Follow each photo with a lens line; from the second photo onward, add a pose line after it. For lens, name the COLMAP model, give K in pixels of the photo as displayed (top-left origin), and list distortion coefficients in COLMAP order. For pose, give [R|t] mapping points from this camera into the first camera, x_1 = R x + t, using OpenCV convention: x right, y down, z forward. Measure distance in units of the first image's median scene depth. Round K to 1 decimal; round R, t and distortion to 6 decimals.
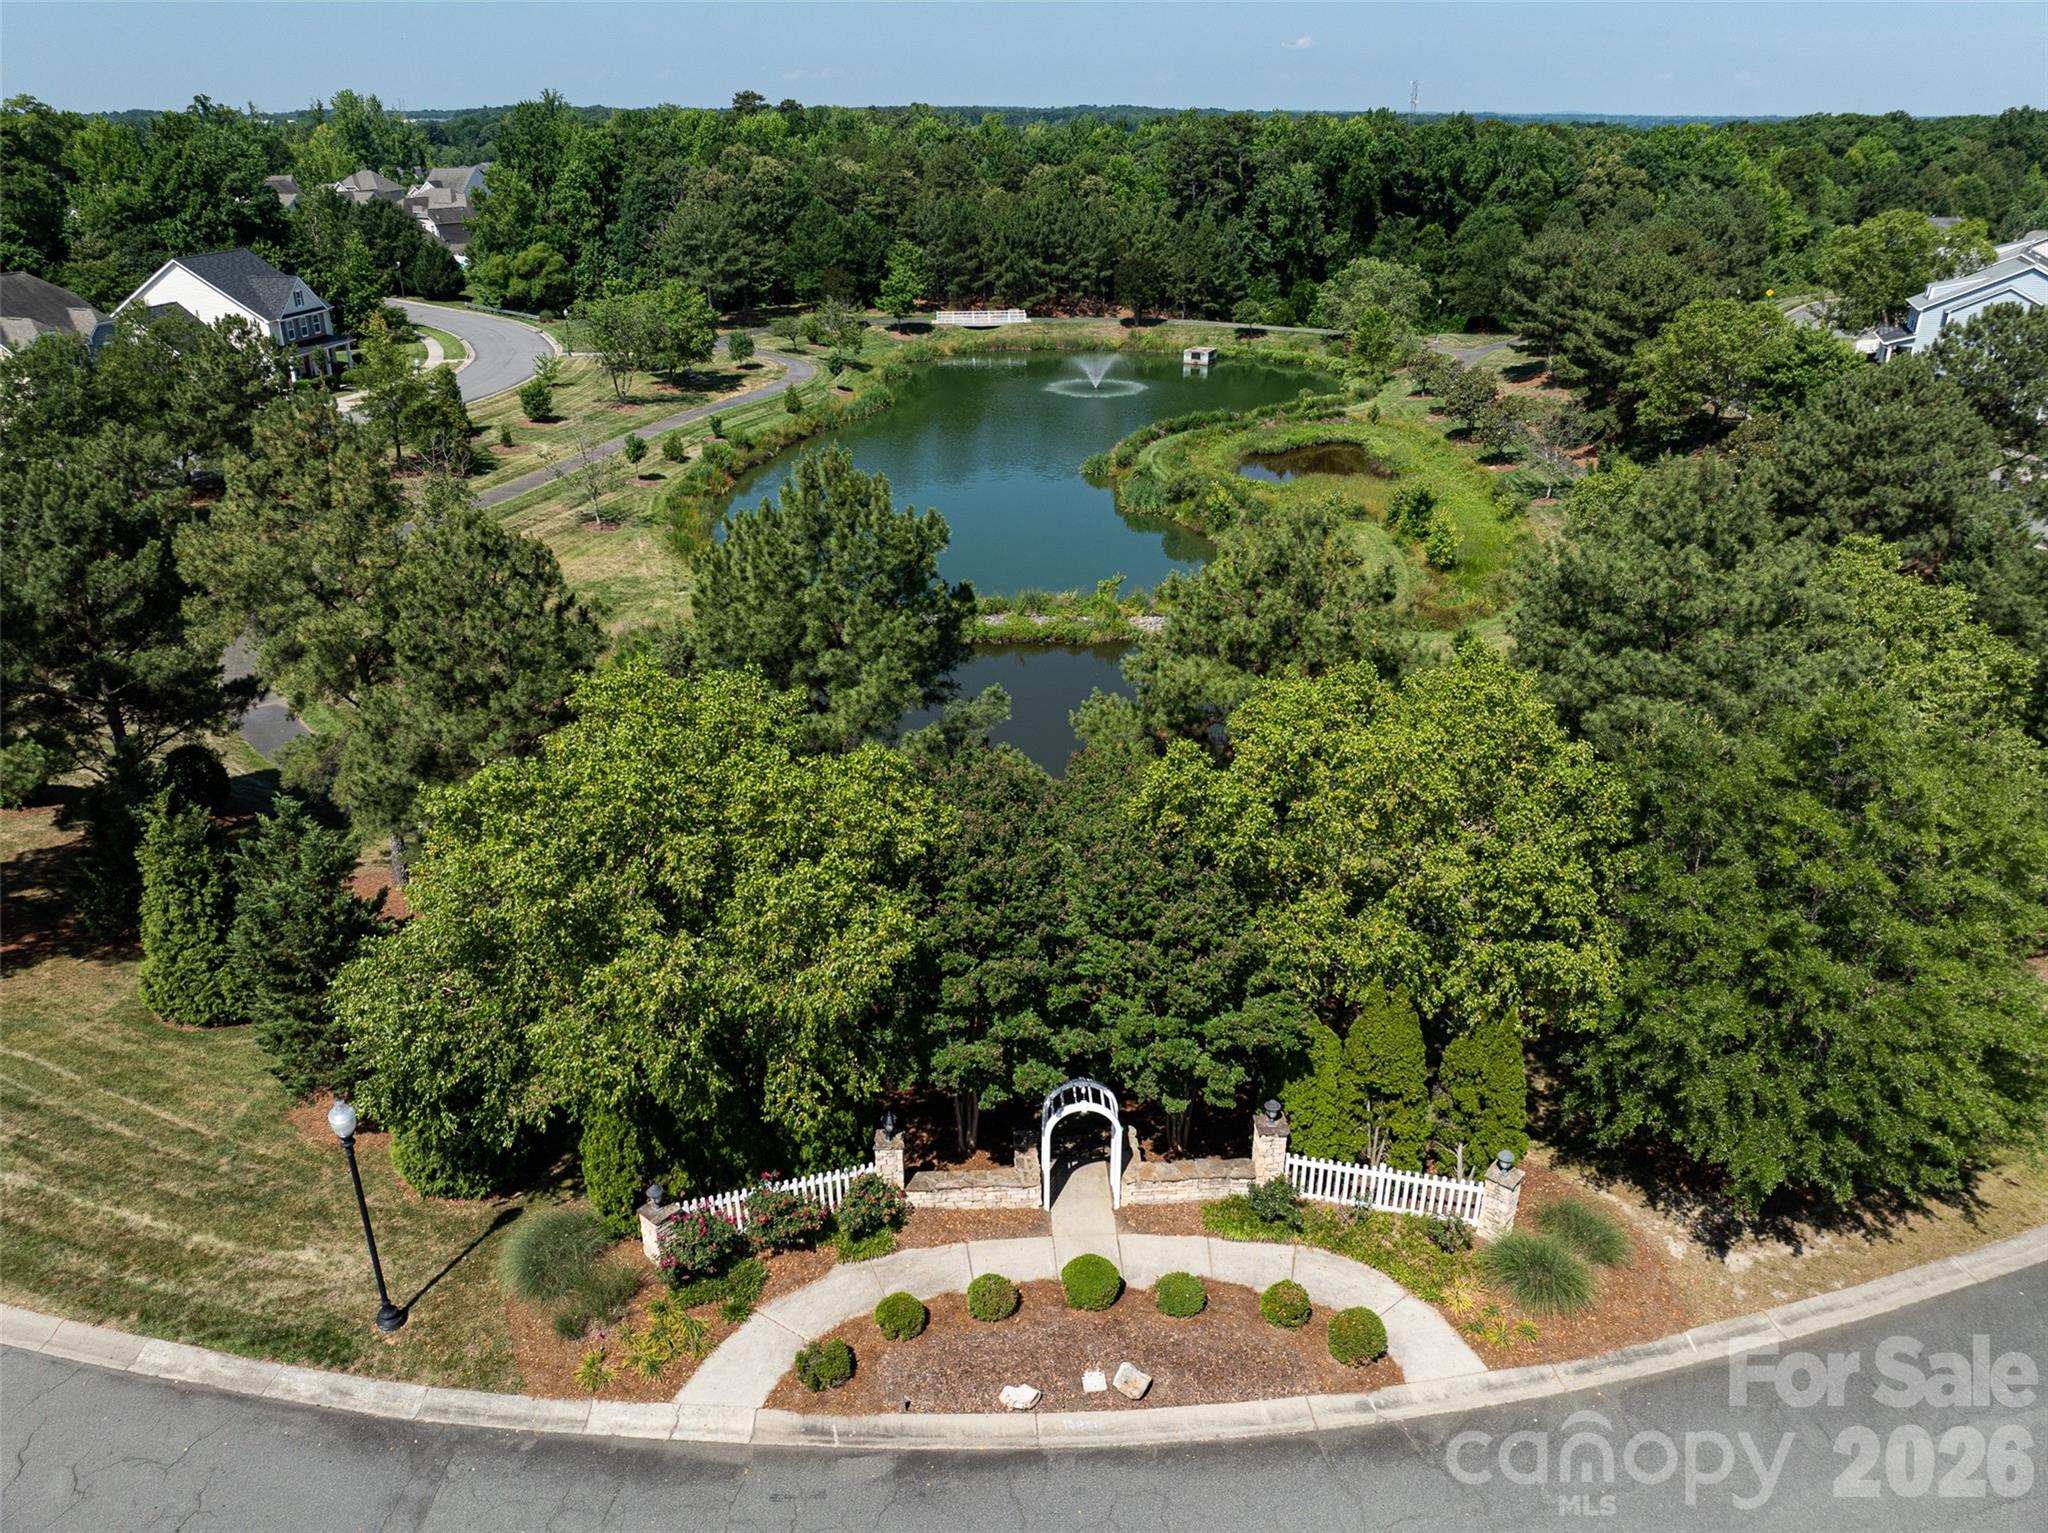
lens RADIAL K [[1433.0, 0, 1026.3], [0, 1433.0, 770.9], [0, 0, 1]] dist [-0.039573, 0.004475]
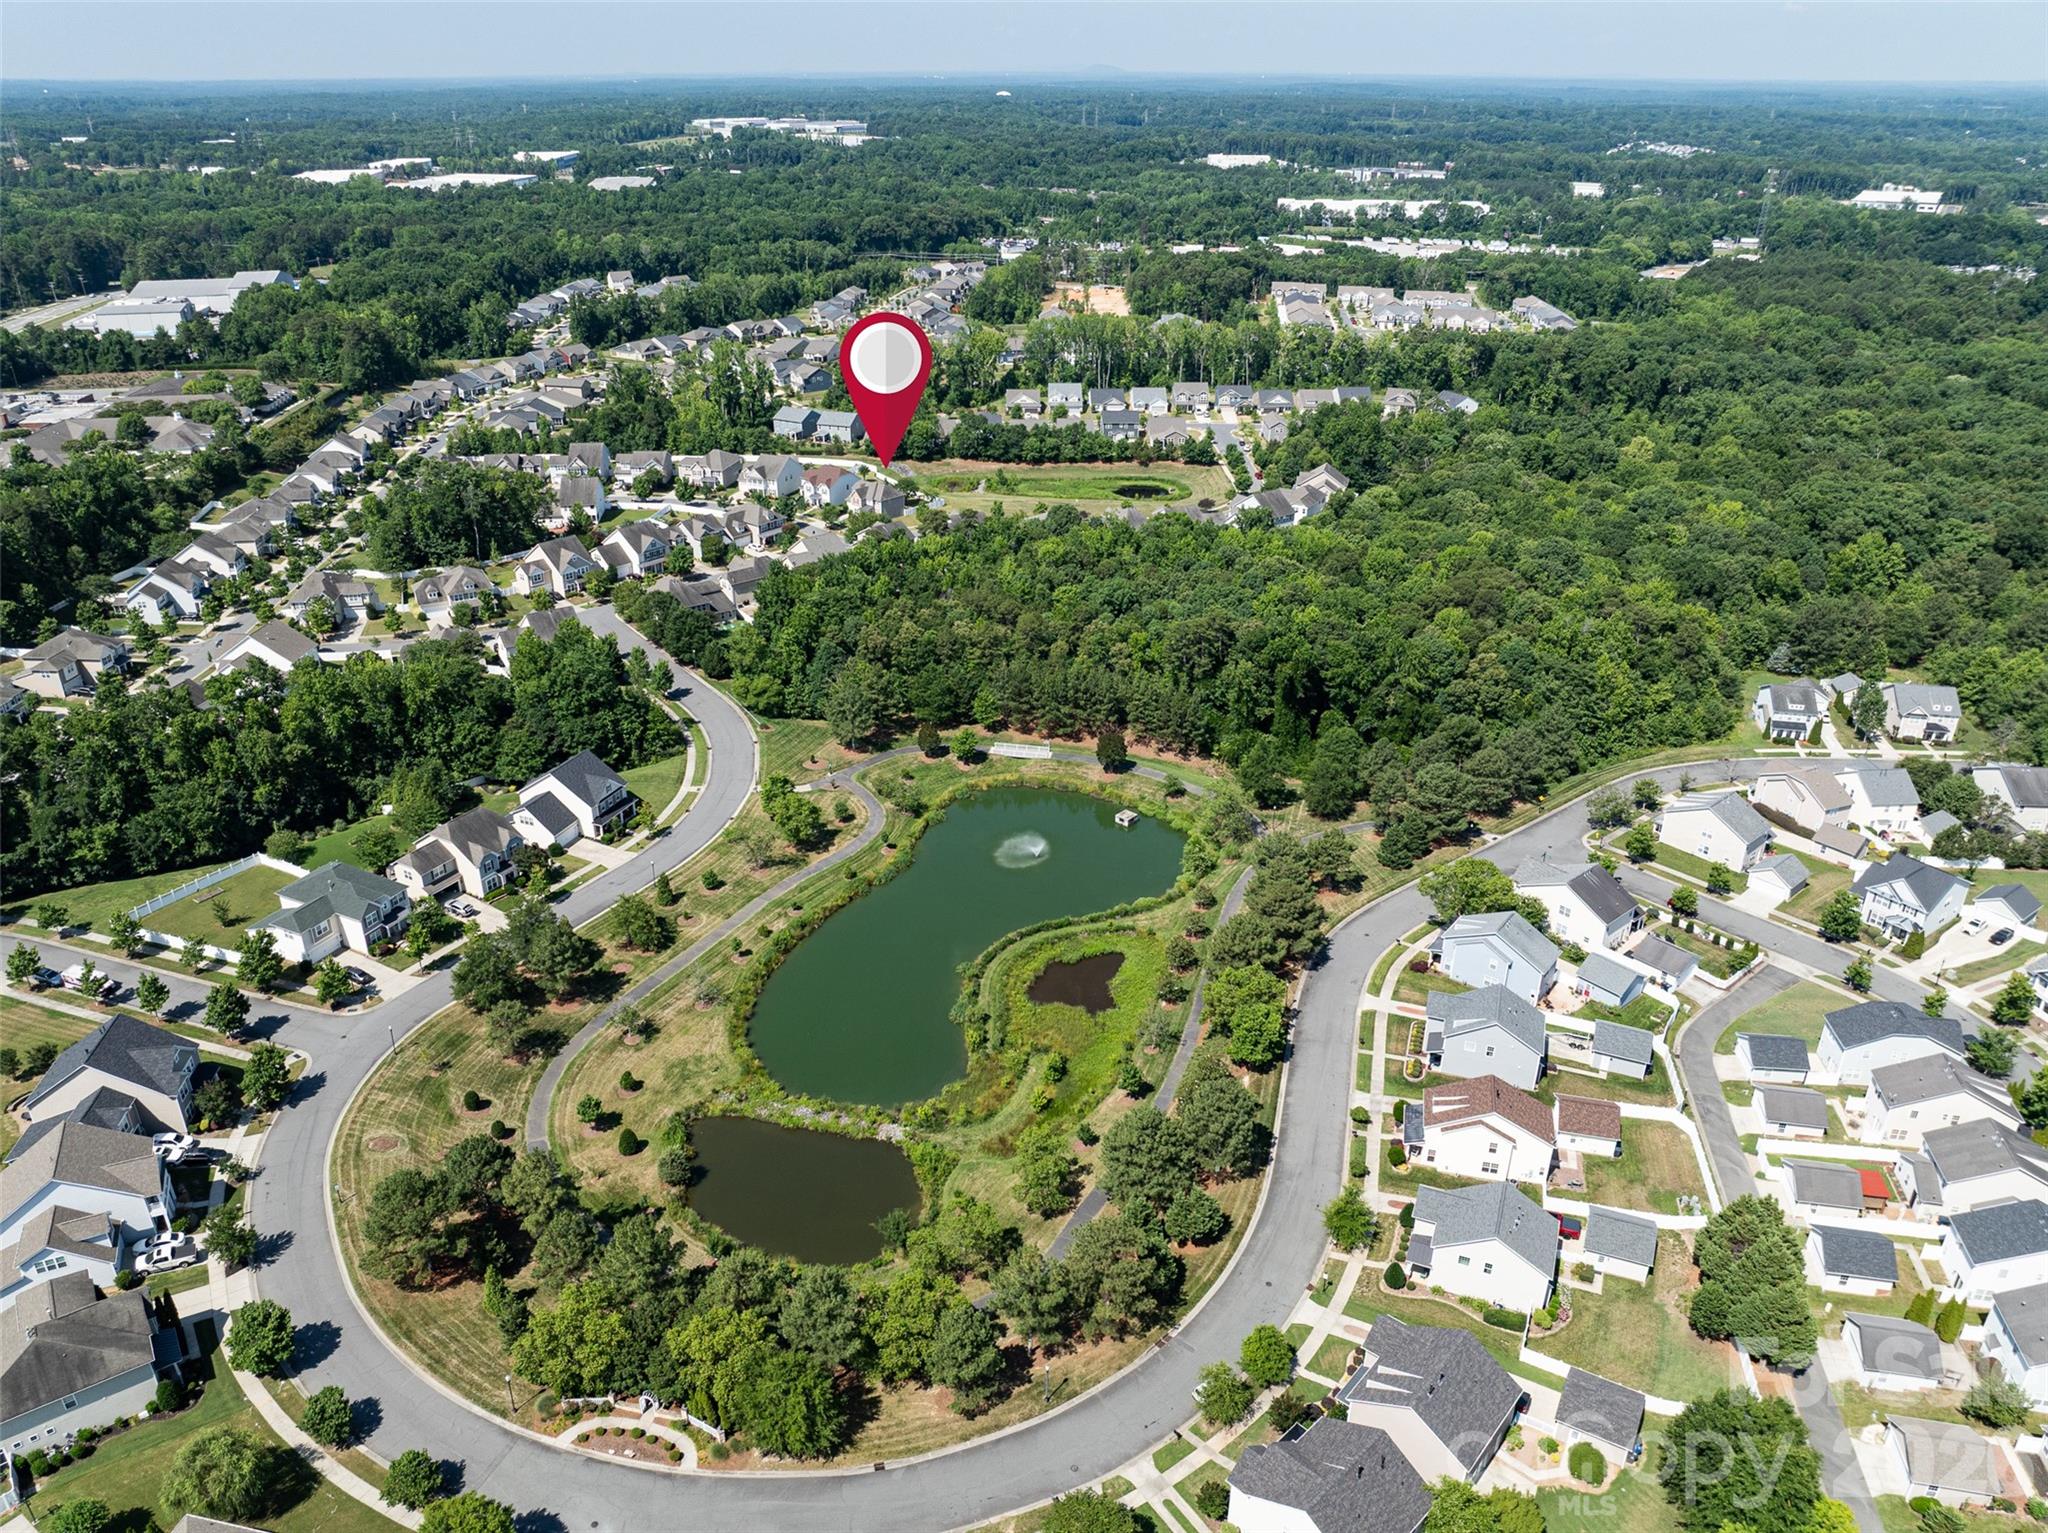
lens RADIAL K [[1433.0, 0, 1025.1], [0, 1433.0, 763.3], [0, 0, 1]] dist [-0.039573, 0.004475]
pose [[0.965194, 0.116190, -0.234308, 2.361102], [-0.111995, 0.993220, 0.031179, -2.404713], [0.236342, -0.003853, 0.971662, -3.702605]]
